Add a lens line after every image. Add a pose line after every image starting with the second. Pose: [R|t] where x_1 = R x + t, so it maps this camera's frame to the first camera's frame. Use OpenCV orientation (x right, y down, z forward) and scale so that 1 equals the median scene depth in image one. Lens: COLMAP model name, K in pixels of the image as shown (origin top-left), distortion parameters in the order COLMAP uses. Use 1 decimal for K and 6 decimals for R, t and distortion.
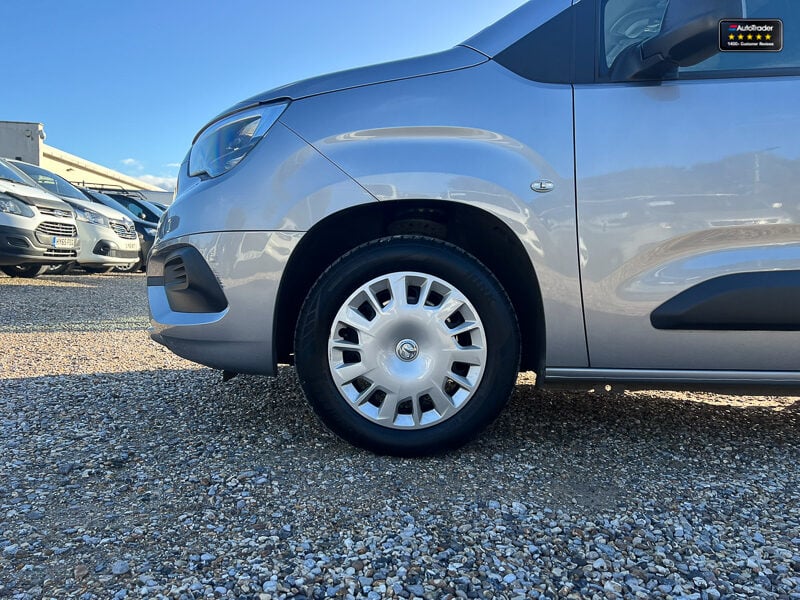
lens RADIAL K [[602.0, 0, 405.1], [0, 602.0, 299.2], [0, 0, 1]] dist [0.043627, -0.047534]
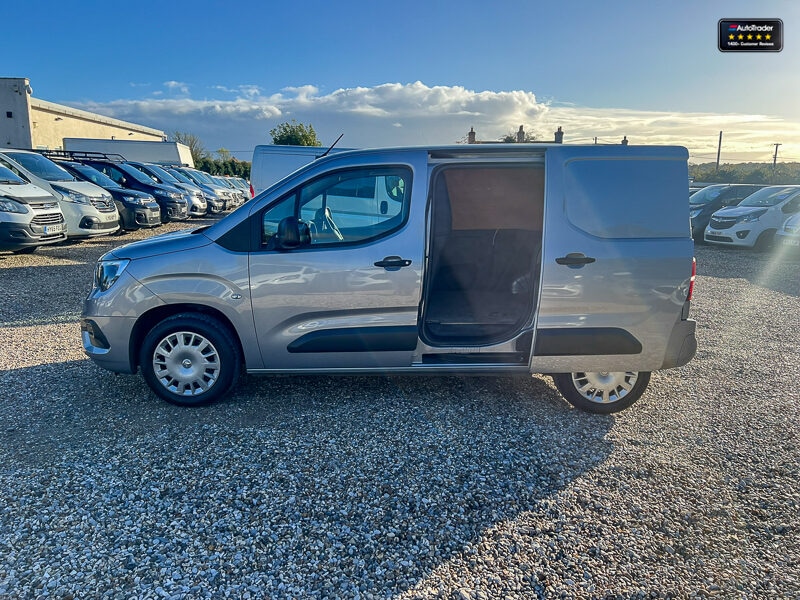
lens RADIAL K [[602.0, 0, 397.2], [0, 602.0, 301.6], [0, 0, 1]] dist [0.043627, -0.047534]
pose [[0.999606, -0.019289, -0.020401, 0.883181], [0.021821, 0.990980, 0.132225, -0.453957], [0.017667, -0.132618, 0.991010, -1.314205]]
